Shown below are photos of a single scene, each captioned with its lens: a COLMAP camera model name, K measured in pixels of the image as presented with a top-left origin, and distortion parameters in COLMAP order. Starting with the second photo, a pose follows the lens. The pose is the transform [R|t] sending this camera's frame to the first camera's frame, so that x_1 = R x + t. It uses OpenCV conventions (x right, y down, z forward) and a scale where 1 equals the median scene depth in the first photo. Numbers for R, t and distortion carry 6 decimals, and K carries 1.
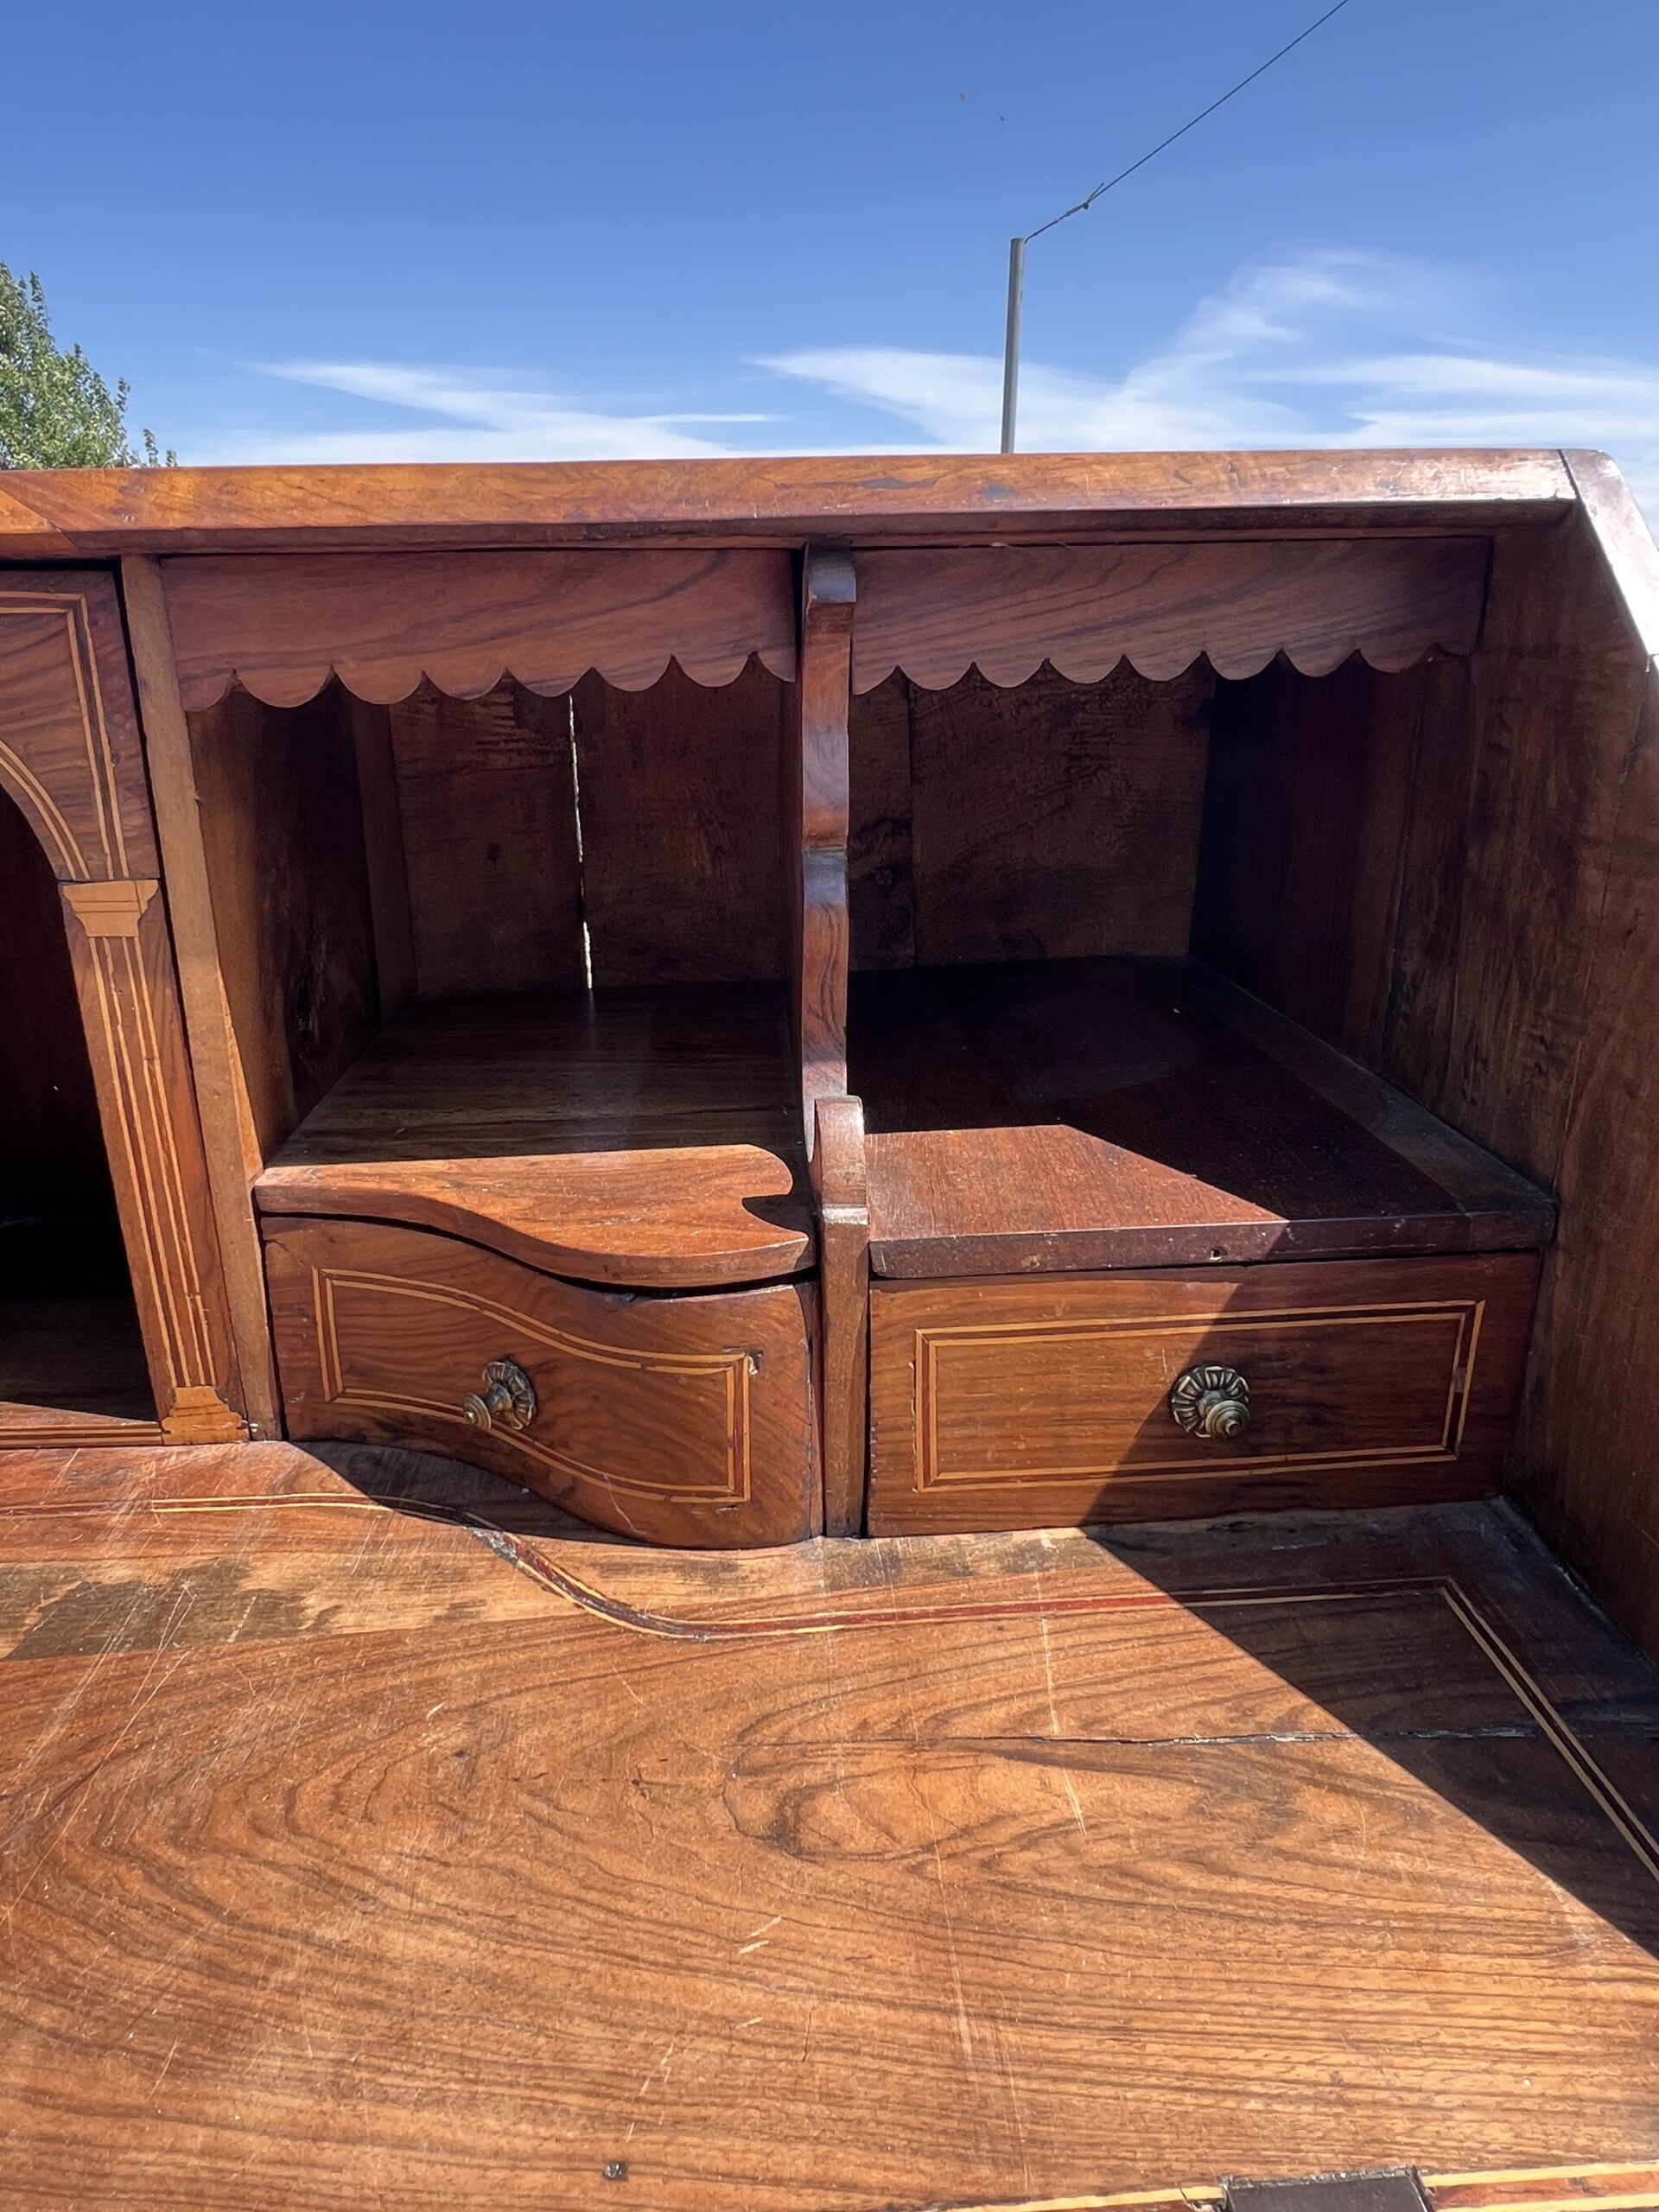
lens RADIAL K [[1354.7, 0, 786.9], [0, 1354.7, 1095.1], [0, 0, 1]] dist [-0.001124, 0.000916]
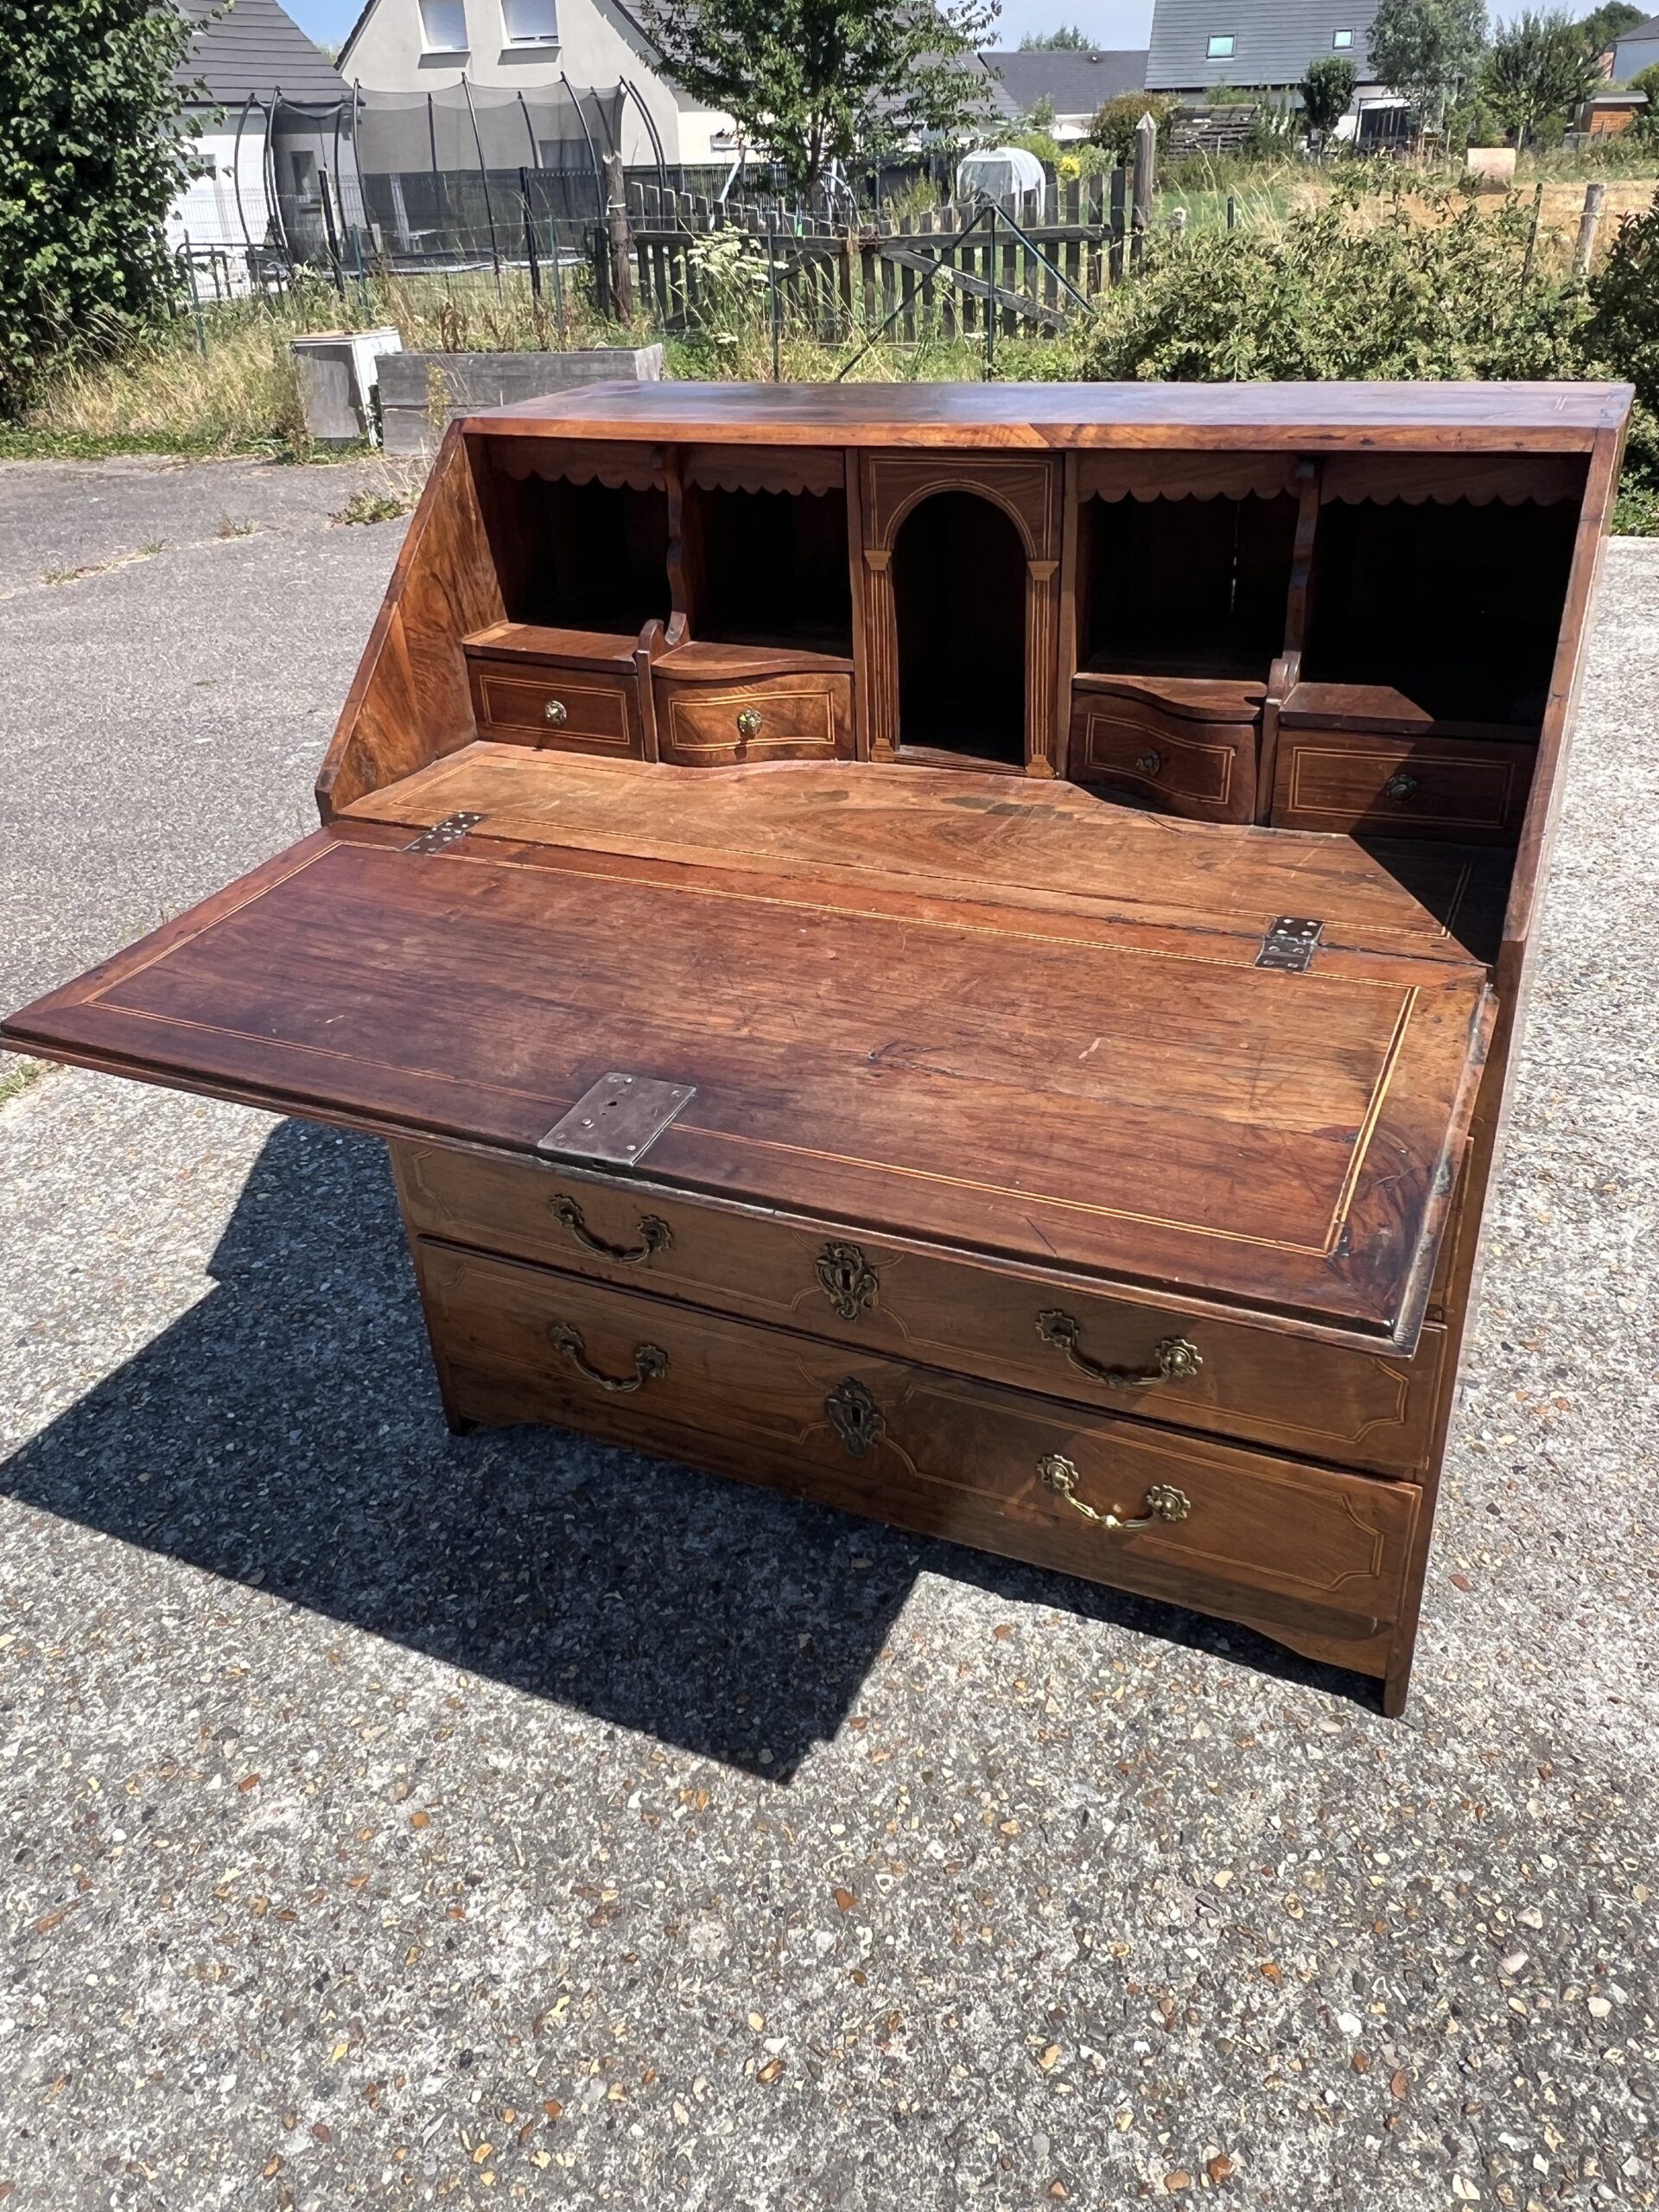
lens RADIAL K [[1663.6, 0, 825.3], [0, 1663.6, 1076.1], [0, 0, 1]] dist [0.003065, -0.006908]
pose [[0.889157, 0.196195, -0.413410, 0.754827], [-0.113500, 0.969750, 0.216106, 0.190593], [0.443304, -0.145230, 0.884528, -2.465665]]
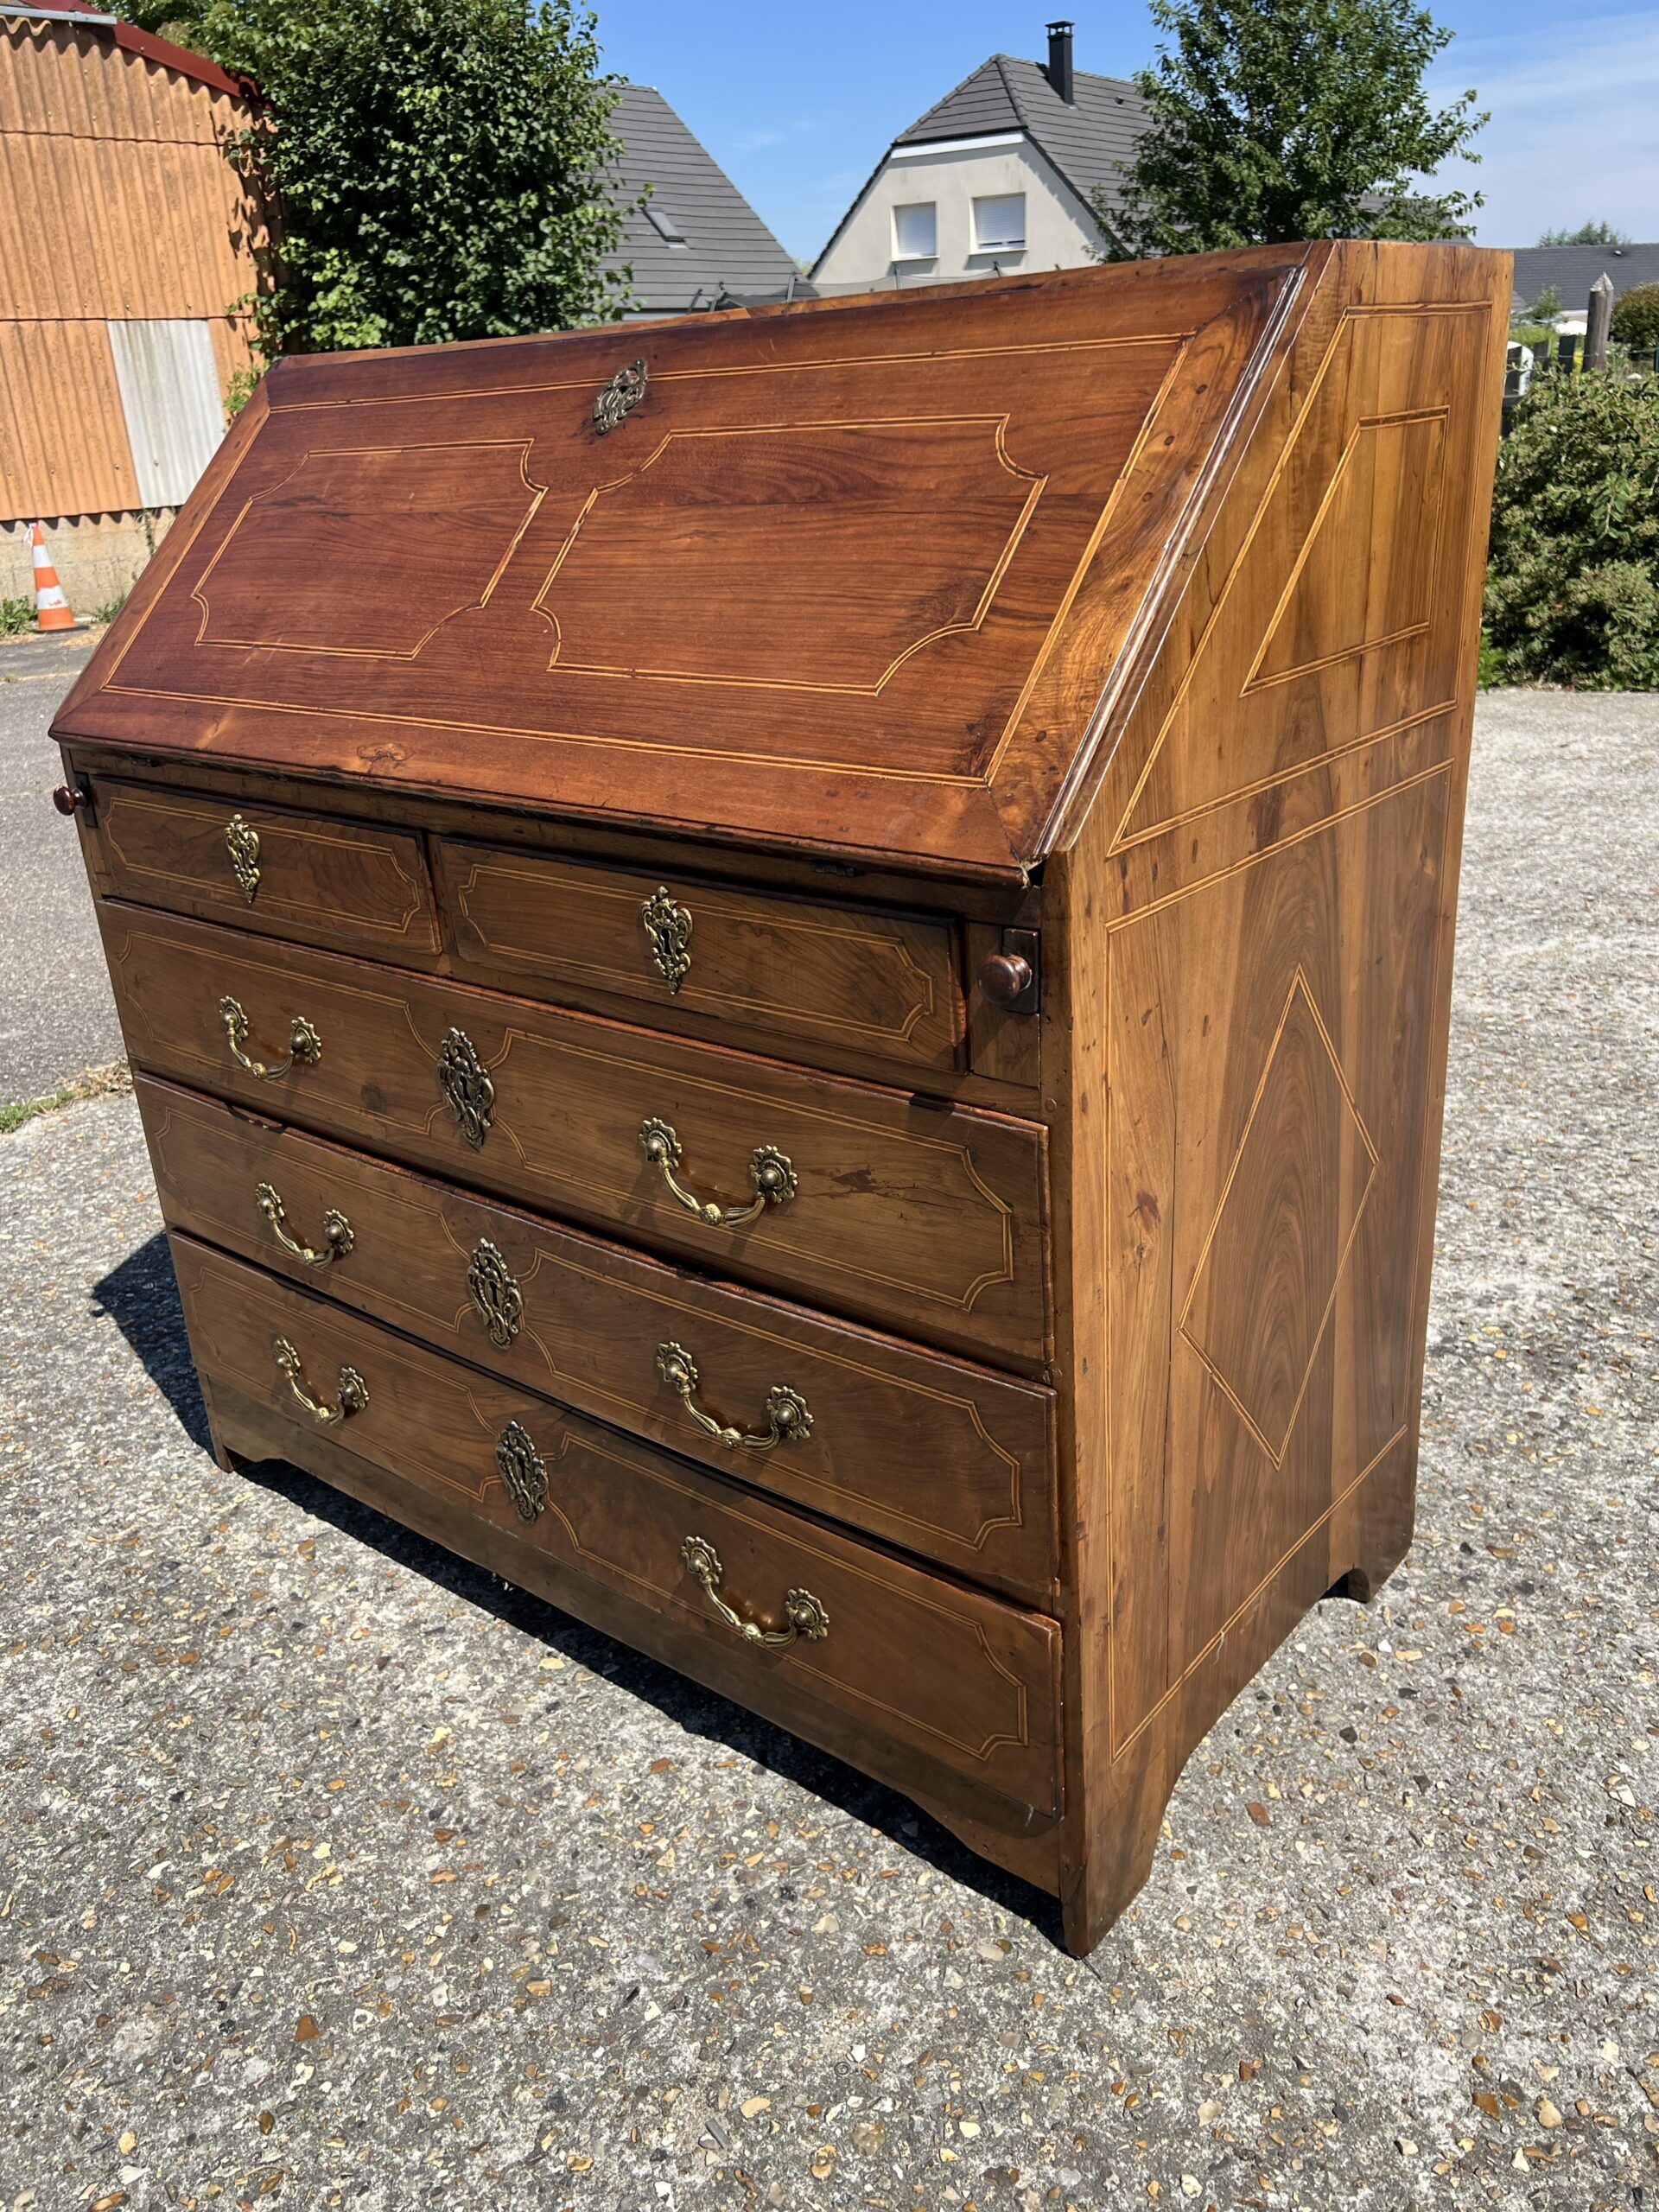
lens RADIAL K [[1744.4, 0, 814.8], [0, 1744.4, 1115.8], [0, 0, 1]] dist [0.052401, -0.063474]
pose [[0.741100, 0.227263, -0.631761, 1.826111], [-0.171135, 0.973830, 0.149562, 0.486782], [0.649217, -0.002724, 0.760598, -1.380565]]
